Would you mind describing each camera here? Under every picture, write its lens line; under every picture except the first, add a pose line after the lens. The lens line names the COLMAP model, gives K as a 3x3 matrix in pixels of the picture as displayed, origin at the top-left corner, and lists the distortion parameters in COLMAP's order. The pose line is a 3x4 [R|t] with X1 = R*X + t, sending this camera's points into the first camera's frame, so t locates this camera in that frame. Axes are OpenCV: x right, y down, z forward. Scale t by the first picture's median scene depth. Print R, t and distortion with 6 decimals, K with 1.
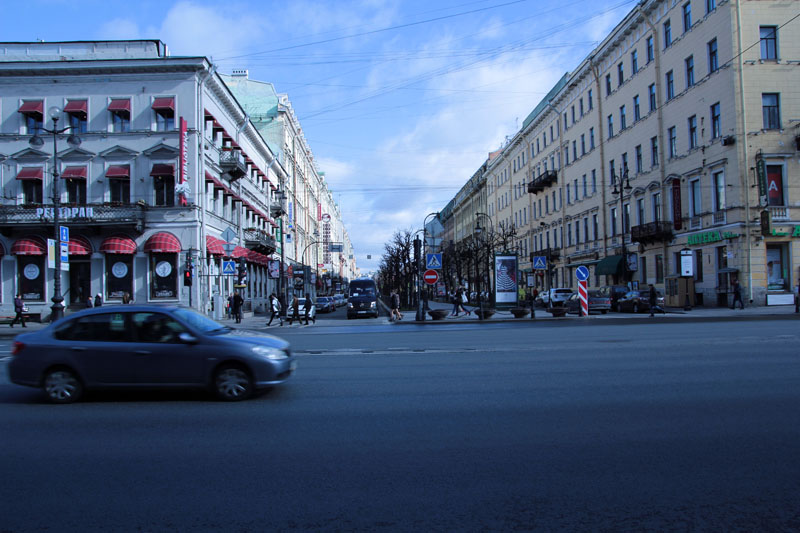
lens RADIAL K [[633.1, 0, 400.0], [0, 633.1, 266.5], [0, 0, 1]] dist [-0.149784, 0.137431]
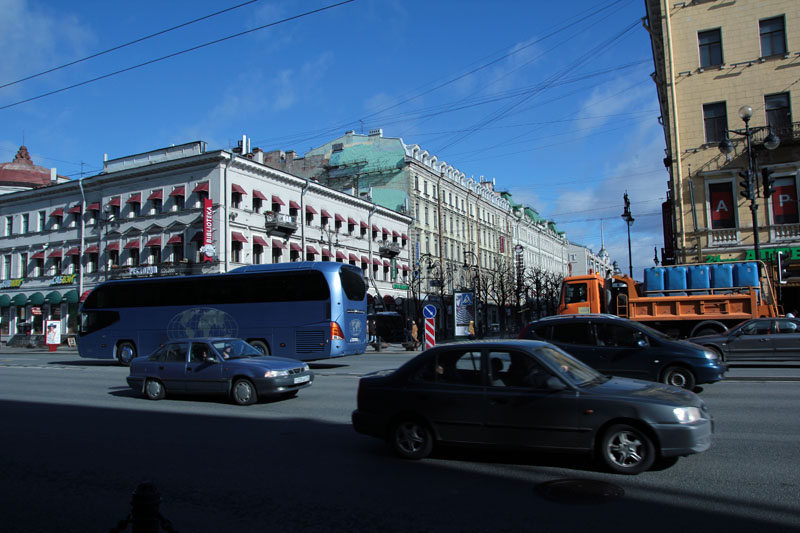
lens RADIAL K [[633.1, 0, 400.0], [0, 633.1, 266.5], [0, 0, 1]] dist [-0.149784, 0.137431]
pose [[0.879635, -0.041800, -0.473810, 0.446728], [0.022525, 0.998674, -0.046287, -0.010331], [0.475117, 0.030043, 0.879410, -0.001072]]
